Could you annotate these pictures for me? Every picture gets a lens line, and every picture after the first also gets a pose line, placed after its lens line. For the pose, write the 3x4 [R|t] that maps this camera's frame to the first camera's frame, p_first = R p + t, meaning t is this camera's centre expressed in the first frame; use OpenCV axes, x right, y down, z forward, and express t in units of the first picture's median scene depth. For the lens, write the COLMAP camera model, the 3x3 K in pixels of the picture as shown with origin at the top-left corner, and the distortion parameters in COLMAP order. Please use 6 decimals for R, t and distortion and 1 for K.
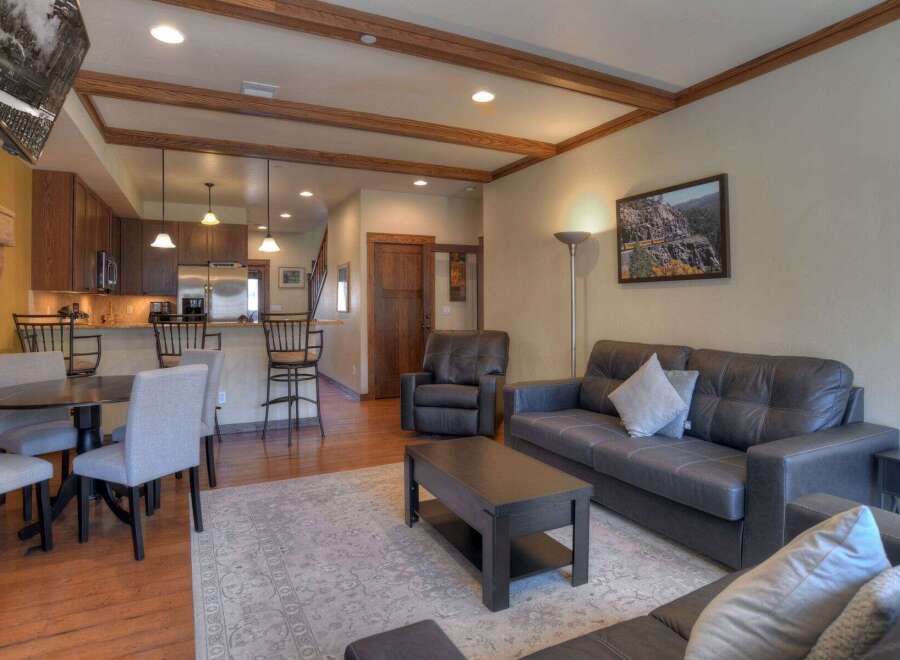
lens RADIAL K [[516.5, 0, 450.0], [0, 516.5, 311.2], [0, 0, 1]] dist [-0.064708, 0.000215]
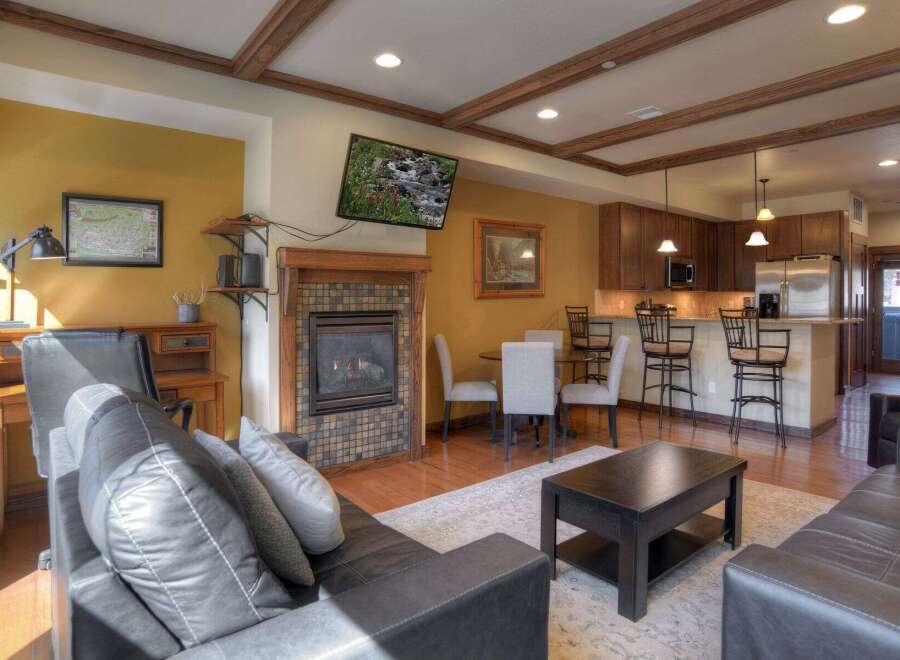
lens RADIAL K [[525.5, 0, 453.5], [0, 525.5, 302.5], [0, 0, 1]] dist [-0.089745, 0.047433]
pose [[0.230001, 0.006571, -0.973168, 0.514393], [-0.013222, 0.999906, 0.003626, -0.005290], [0.973101, 0.012033, 0.230066, 0.240074]]
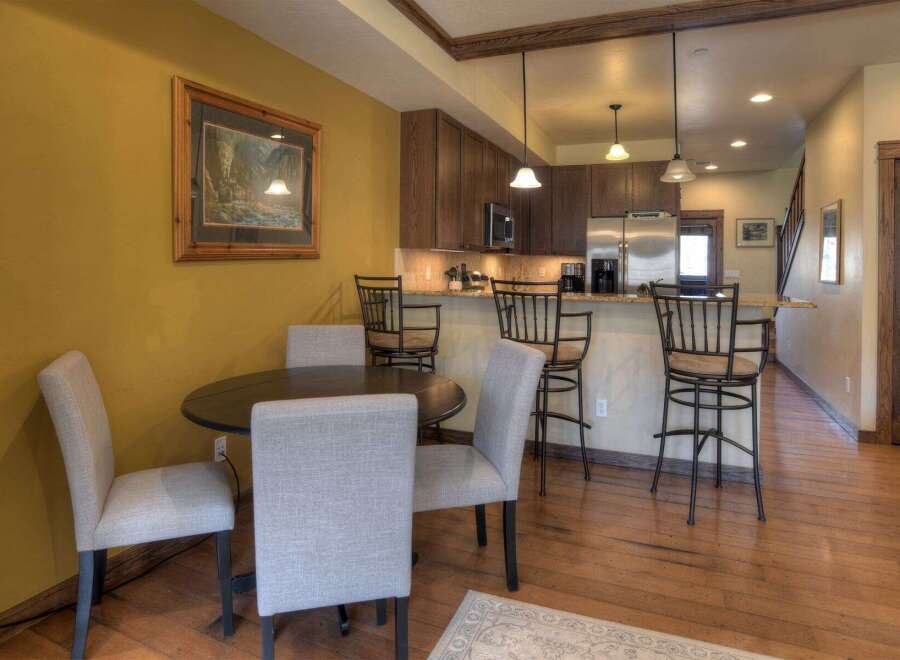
lens RADIAL K [[539.6, 0, 447.9], [0, 539.6, 279.9], [0, 0, 1]] dist [-0.062260, 0.000690]
pose [[0.657289, 0.028932, -0.753083, -0.061365], [-0.021705, 0.999575, 0.019458, -0.006485], [0.753326, 0.003556, 0.657638, 0.421015]]
